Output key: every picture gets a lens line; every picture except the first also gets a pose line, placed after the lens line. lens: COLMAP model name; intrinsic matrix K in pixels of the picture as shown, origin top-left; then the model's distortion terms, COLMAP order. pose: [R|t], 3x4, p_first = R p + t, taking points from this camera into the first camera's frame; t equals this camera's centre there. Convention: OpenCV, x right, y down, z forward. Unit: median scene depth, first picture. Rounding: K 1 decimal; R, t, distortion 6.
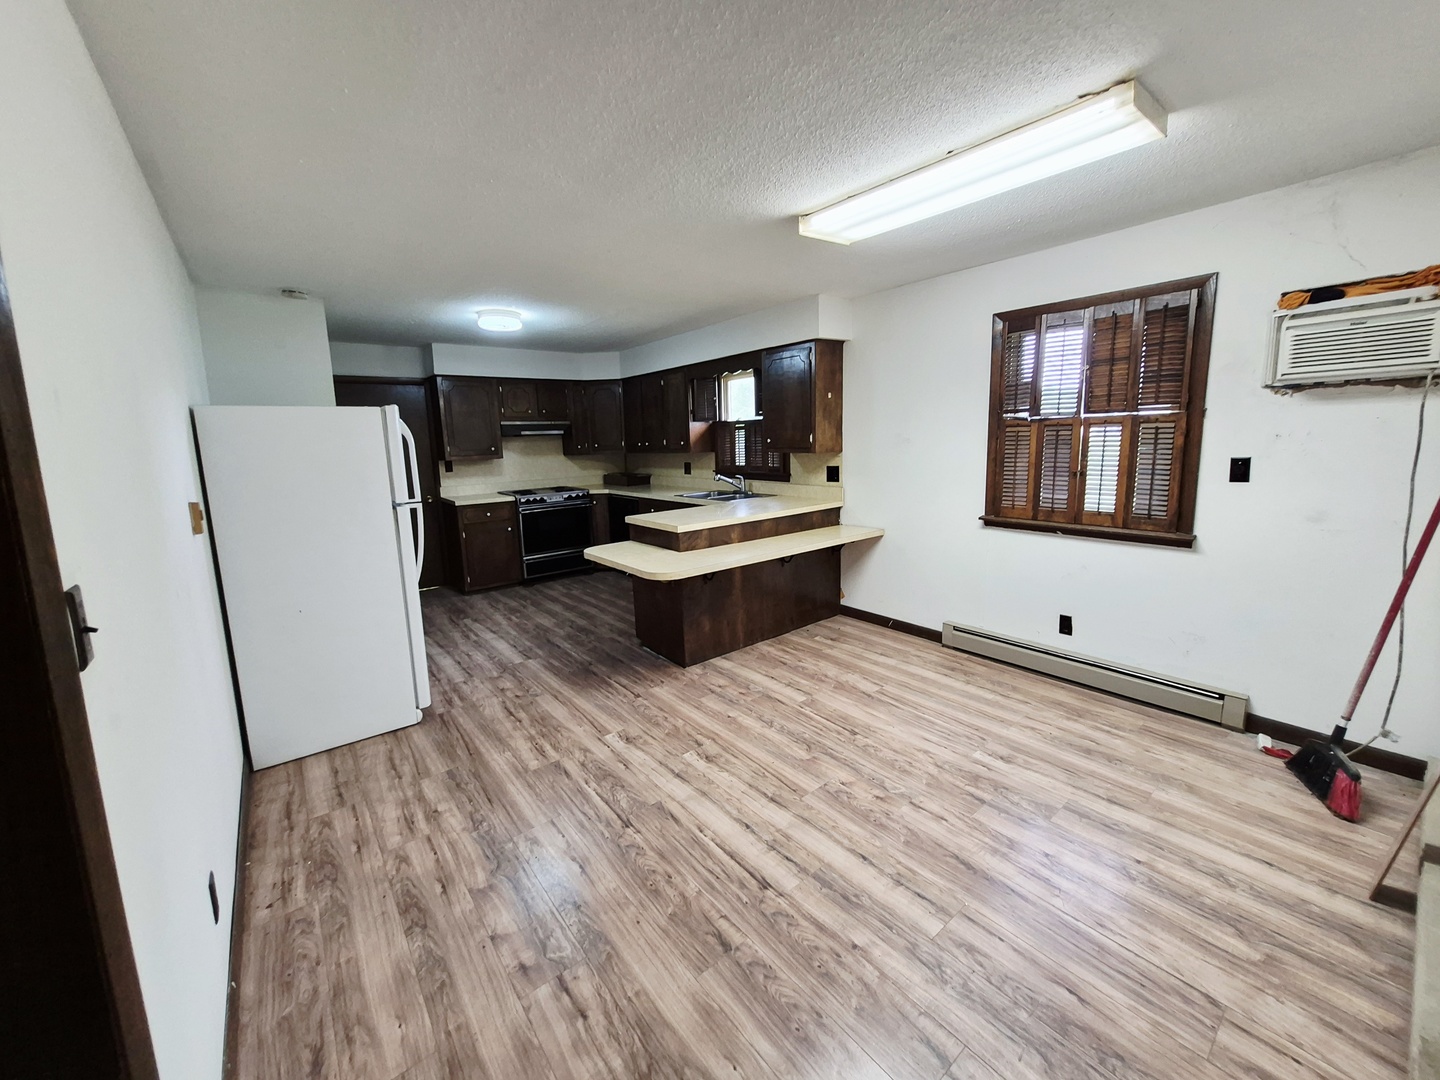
lens RADIAL K [[563.4, 0, 727.5], [0, 563.4, 522.2], [0, 0, 1]] dist [0.003780, -0.000347]
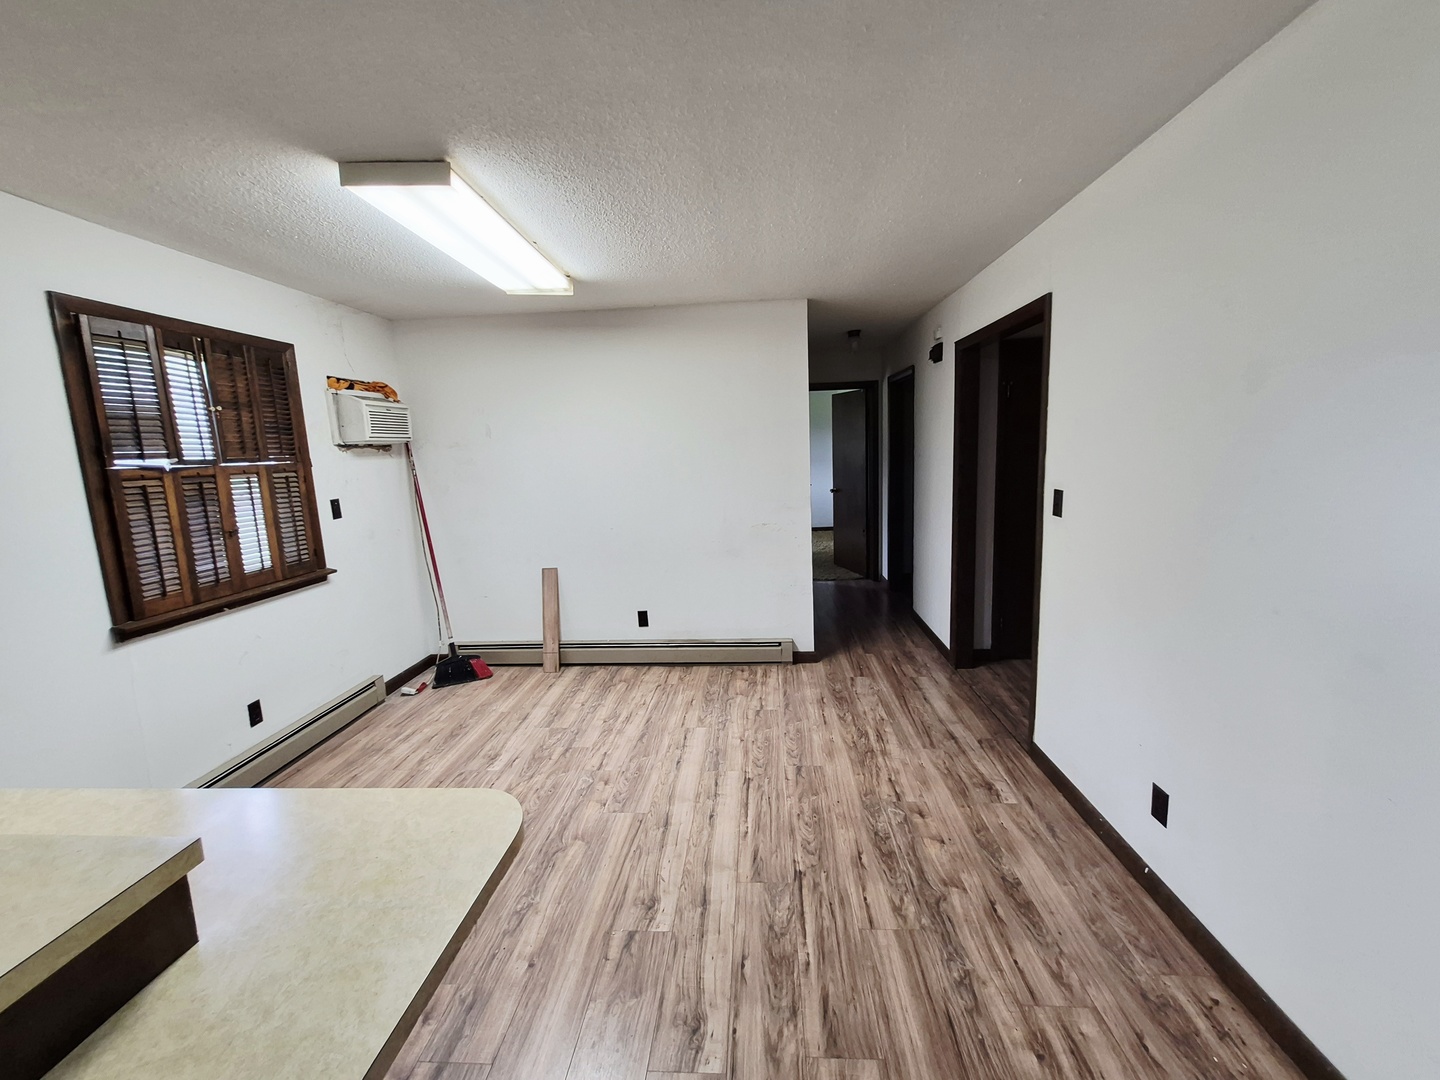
lens RADIAL K [[563.4, 0, 727.5], [0, 563.4, 522.2], [0, 0, 1]] dist [0.003780, -0.000347]
pose [[-0.734814, -0.032070, 0.677511, -0.669710], [0.160555, 0.962269, 0.219684, -0.229398], [-0.658992, 0.270204, -0.701939, 1.506011]]
